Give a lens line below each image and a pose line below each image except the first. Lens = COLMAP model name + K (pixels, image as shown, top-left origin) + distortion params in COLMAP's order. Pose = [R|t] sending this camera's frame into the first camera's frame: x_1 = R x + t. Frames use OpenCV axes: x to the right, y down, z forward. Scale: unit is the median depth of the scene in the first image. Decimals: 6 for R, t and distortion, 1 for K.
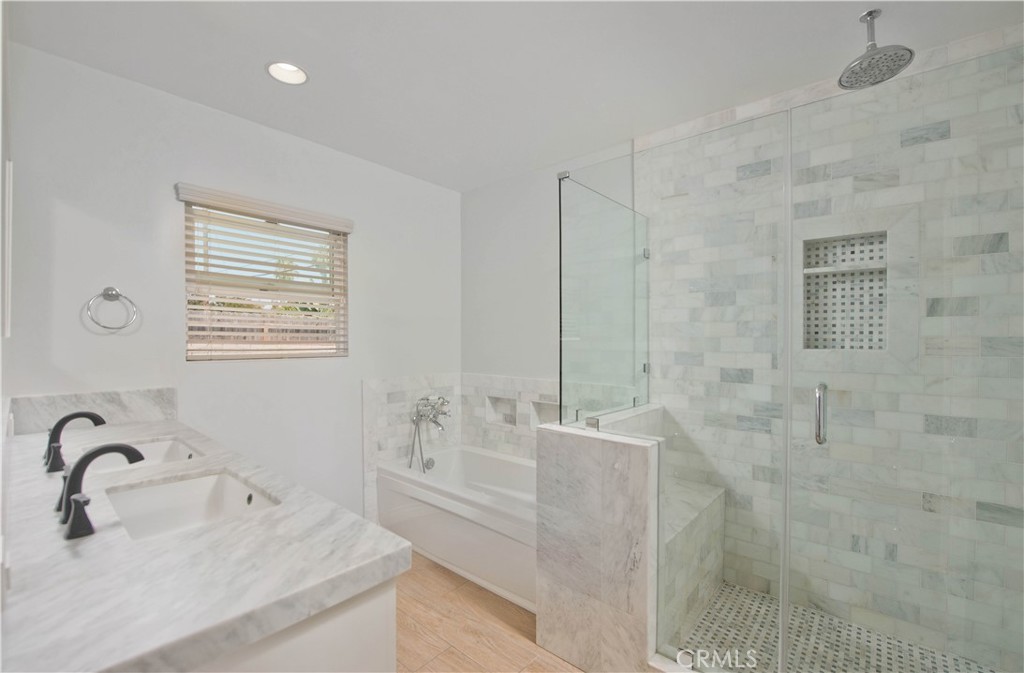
lens RADIAL K [[419.6, 0, 512.2], [0, 419.6, 335.5], [0, 0, 1]] dist [-0.025115, -0.001268]
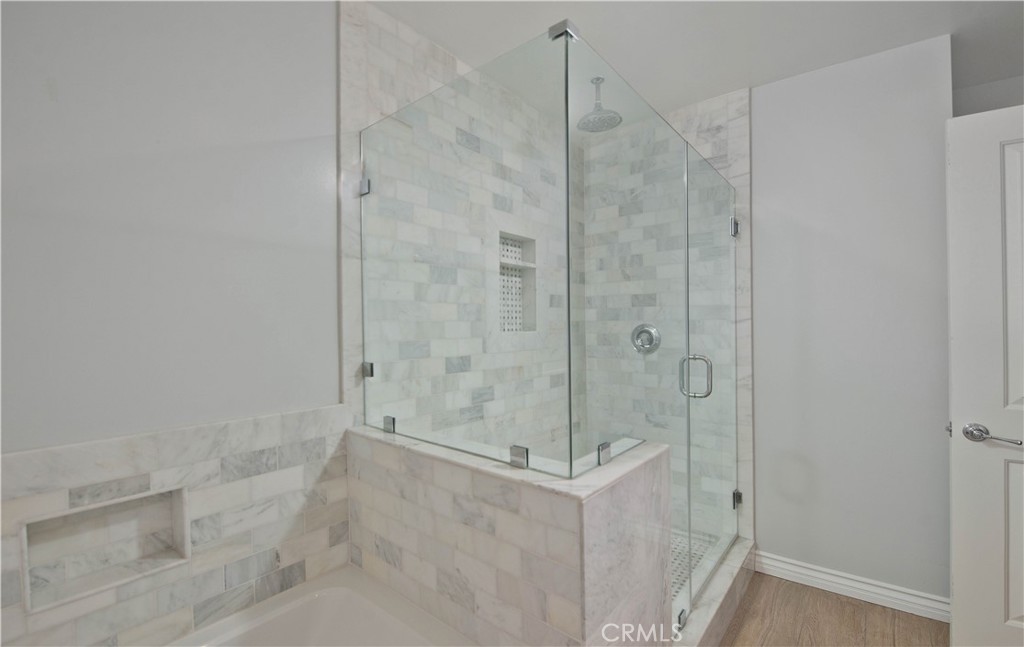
lens RADIAL K [[421.6, 0, 511.1], [0, 421.6, 333.8], [0, 0, 1]] dist [-0.019764, -0.000307]
pose [[-0.002159, -0.027460, 0.999621, -0.367205], [-0.003629, 0.999617, 0.027452, 0.005980], [-0.999991, -0.003569, -0.002257, 0.908944]]
